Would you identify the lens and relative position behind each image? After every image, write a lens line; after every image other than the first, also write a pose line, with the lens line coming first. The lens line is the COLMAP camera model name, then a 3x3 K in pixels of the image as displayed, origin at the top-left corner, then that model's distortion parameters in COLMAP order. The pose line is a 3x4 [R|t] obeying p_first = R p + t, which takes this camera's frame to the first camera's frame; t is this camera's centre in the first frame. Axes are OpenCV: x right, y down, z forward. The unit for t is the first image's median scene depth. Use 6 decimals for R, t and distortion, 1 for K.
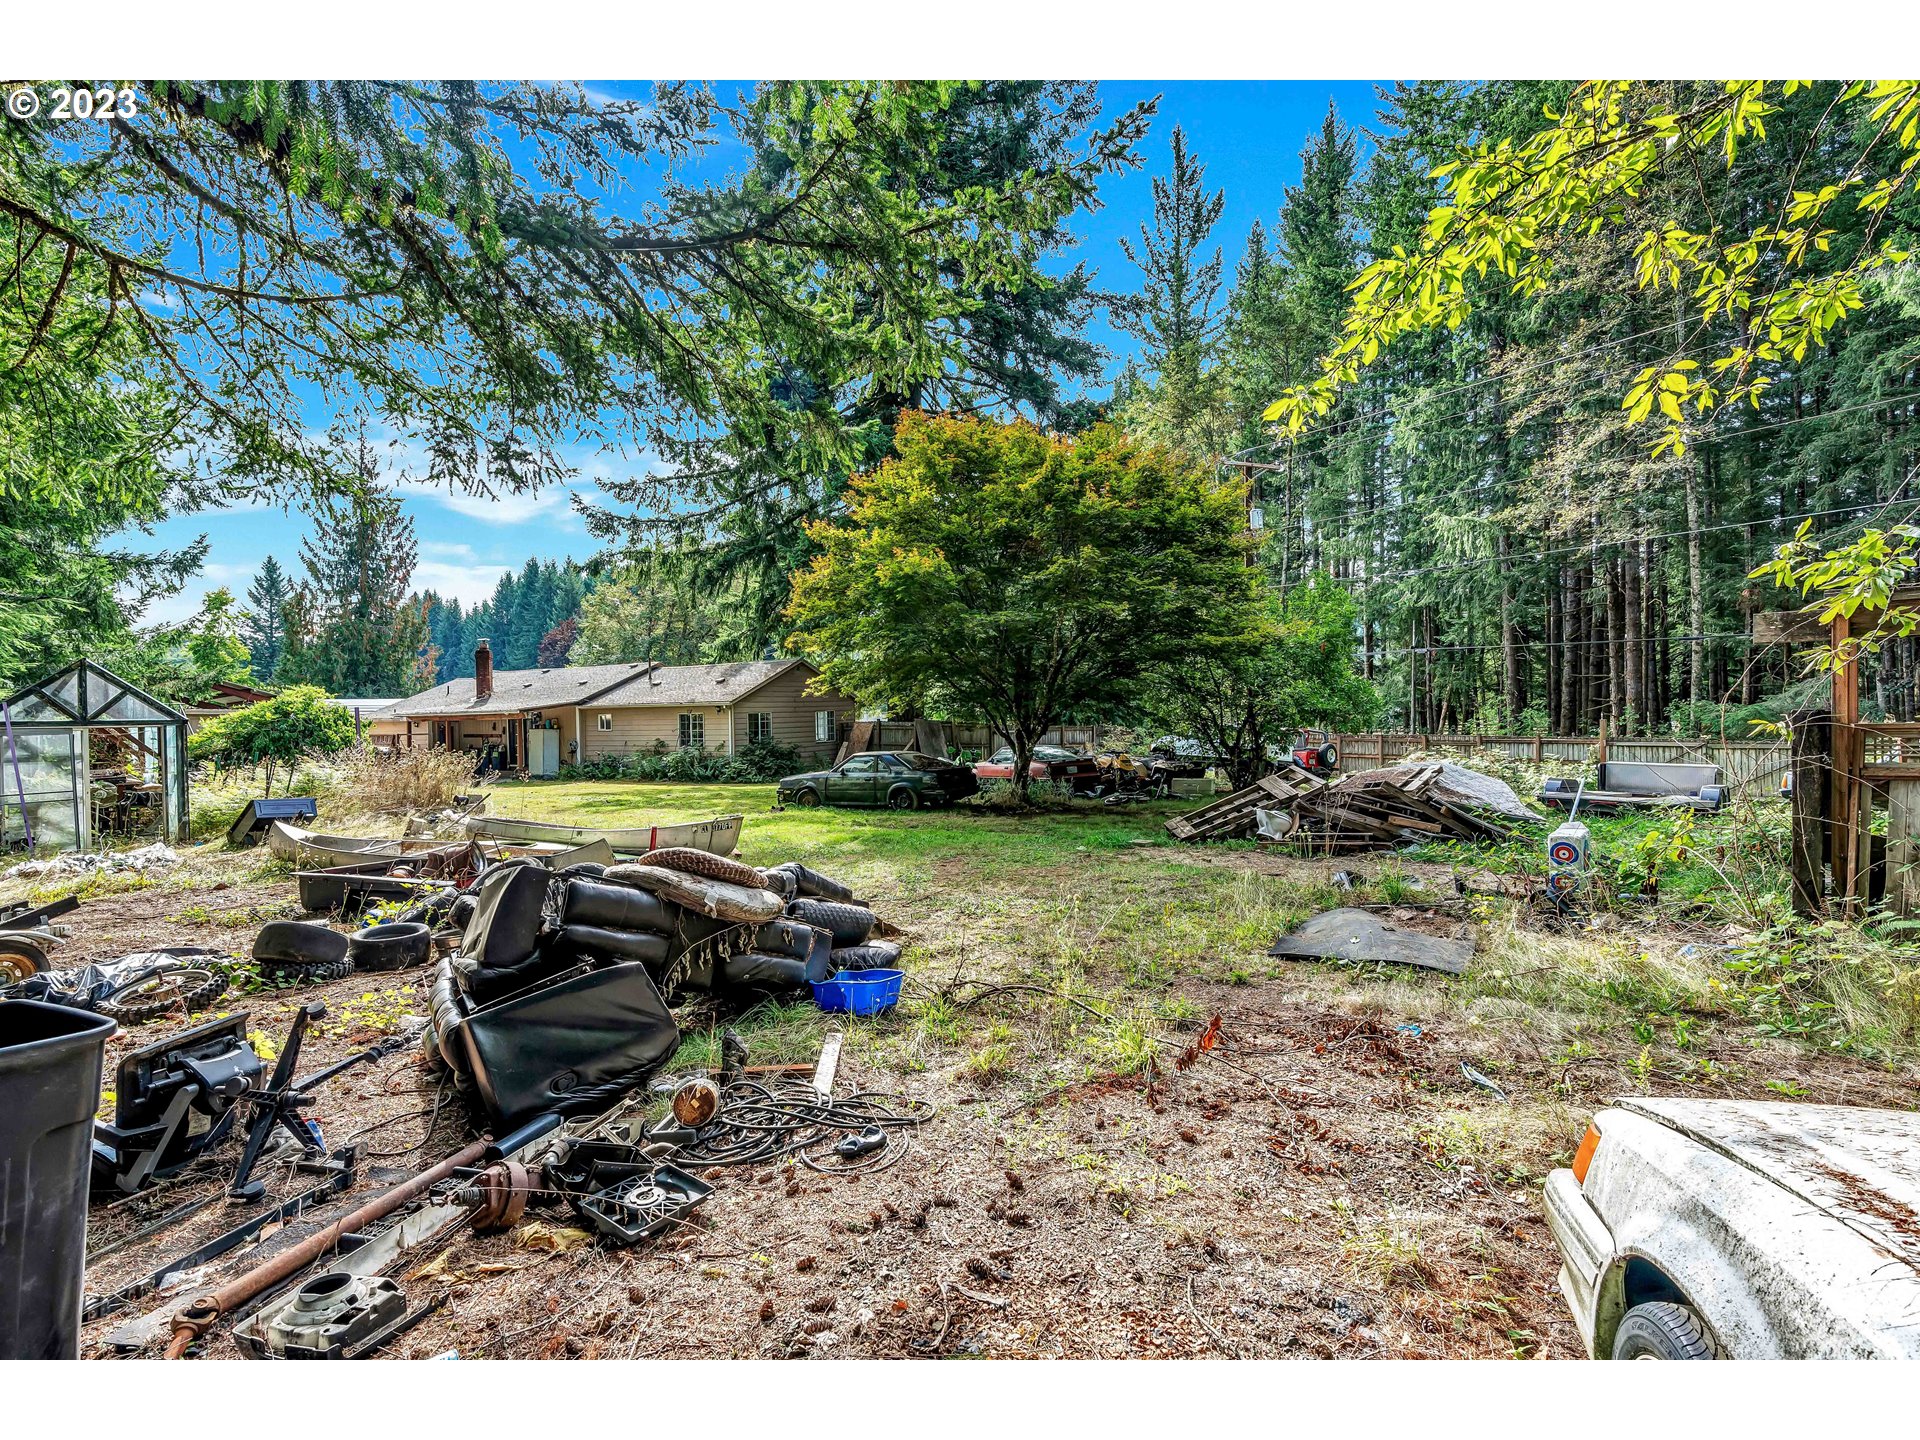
lens RADIAL K [[889.4, 0, 960.0], [0, 889.4, 720.0], [0, 0, 1]] dist [-0.017552, 0.000399]
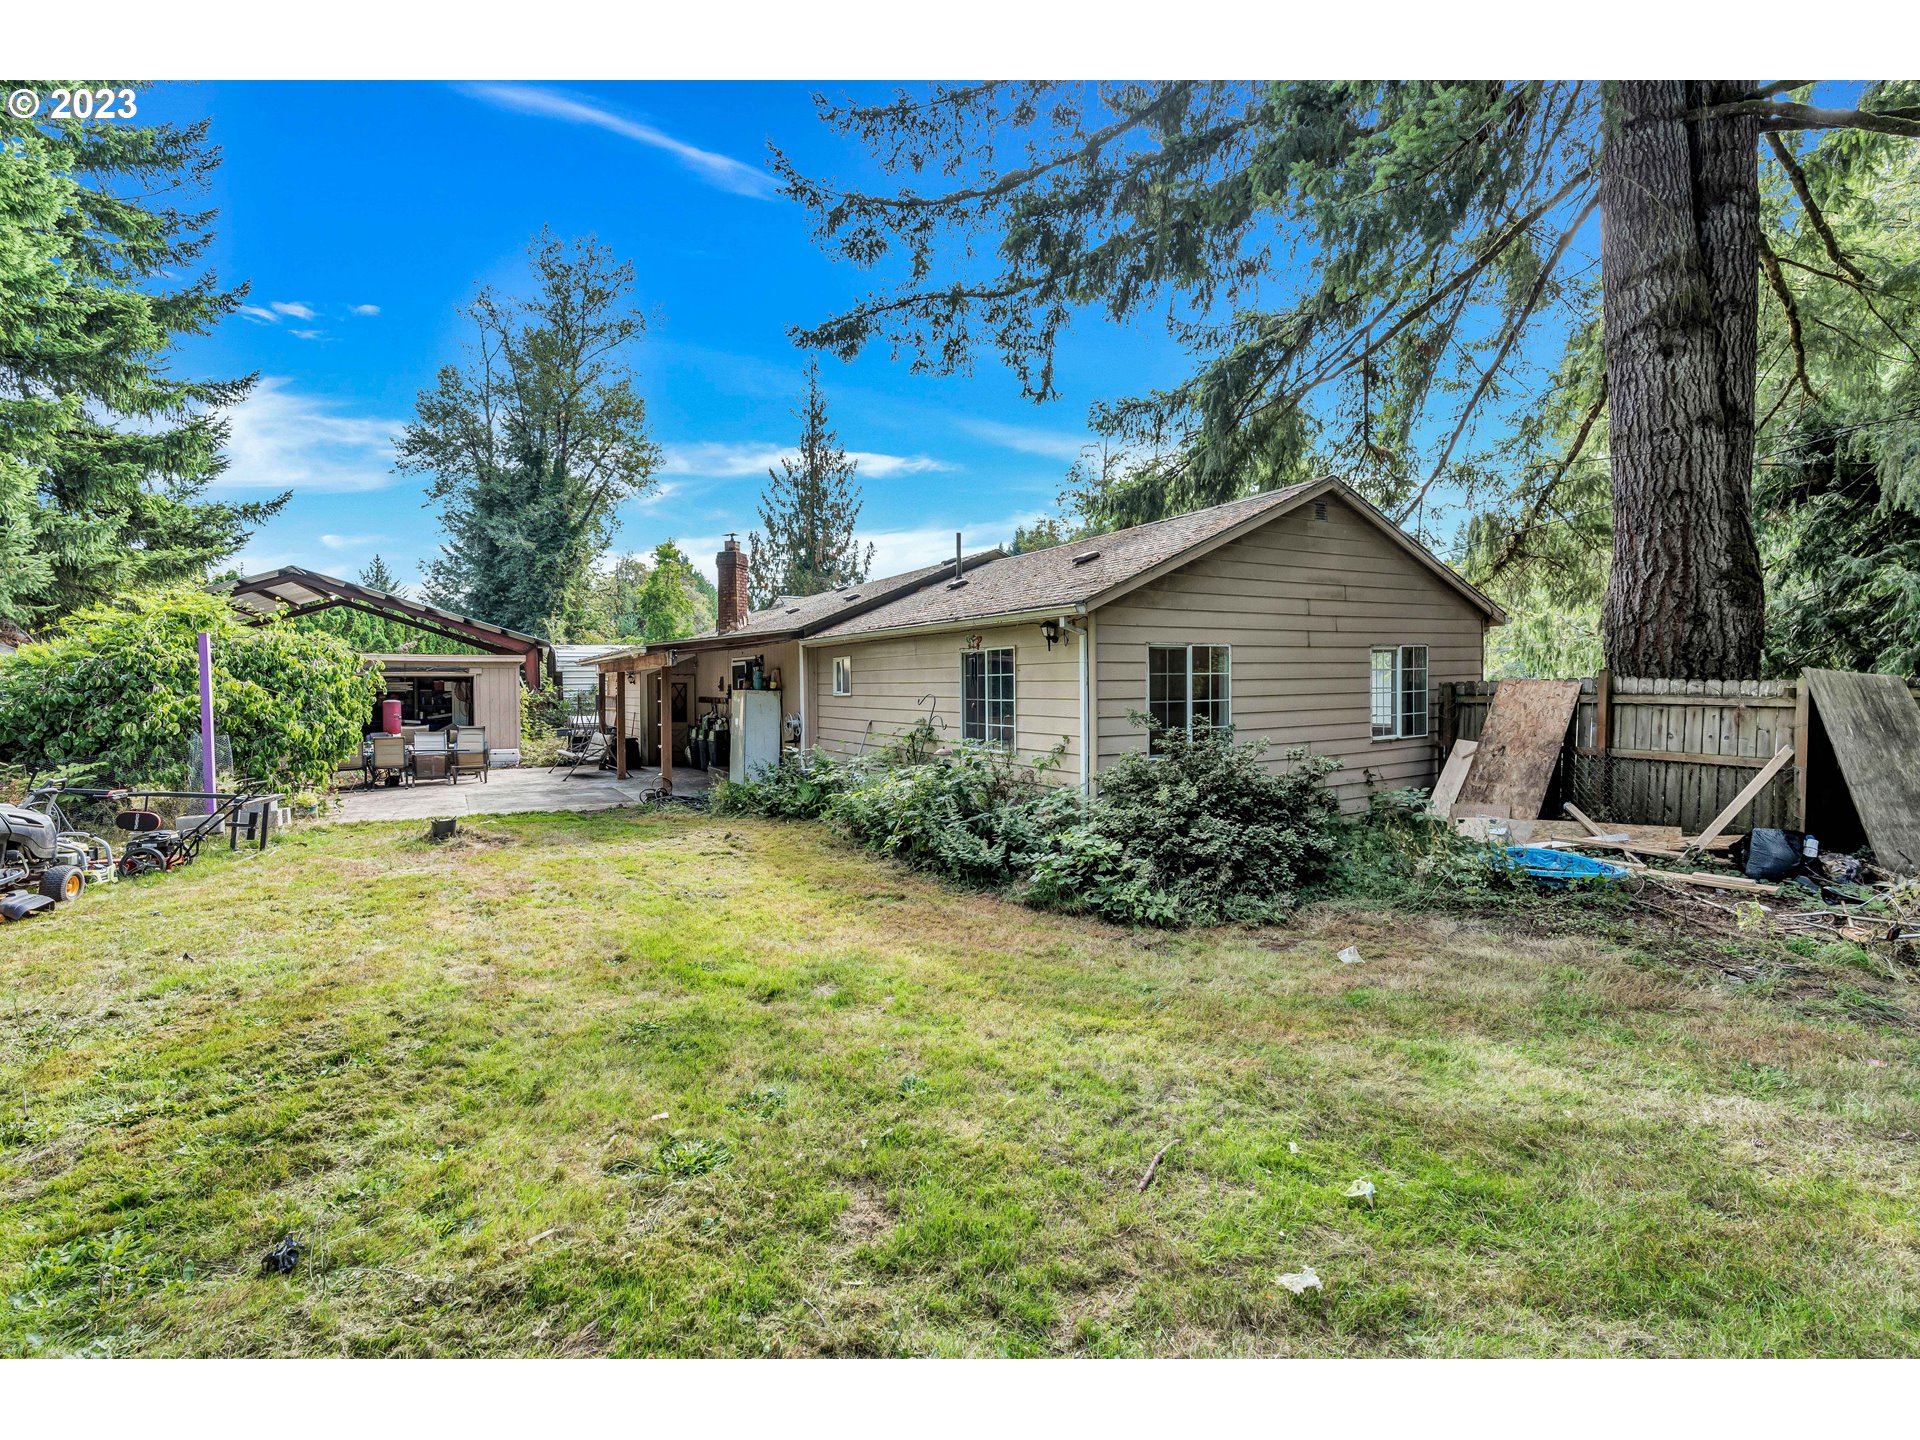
lens RADIAL K [[889.4, 0, 960.0], [0, 889.4, 720.0], [0, 0, 1]] dist [-0.017552, 0.000399]
pose [[0.863118, 0.031538, -0.504016, -0.131189], [-0.012201, 0.999059, 0.041622, 0.005000], [0.504854, -0.029775, 0.862691, 0.651195]]
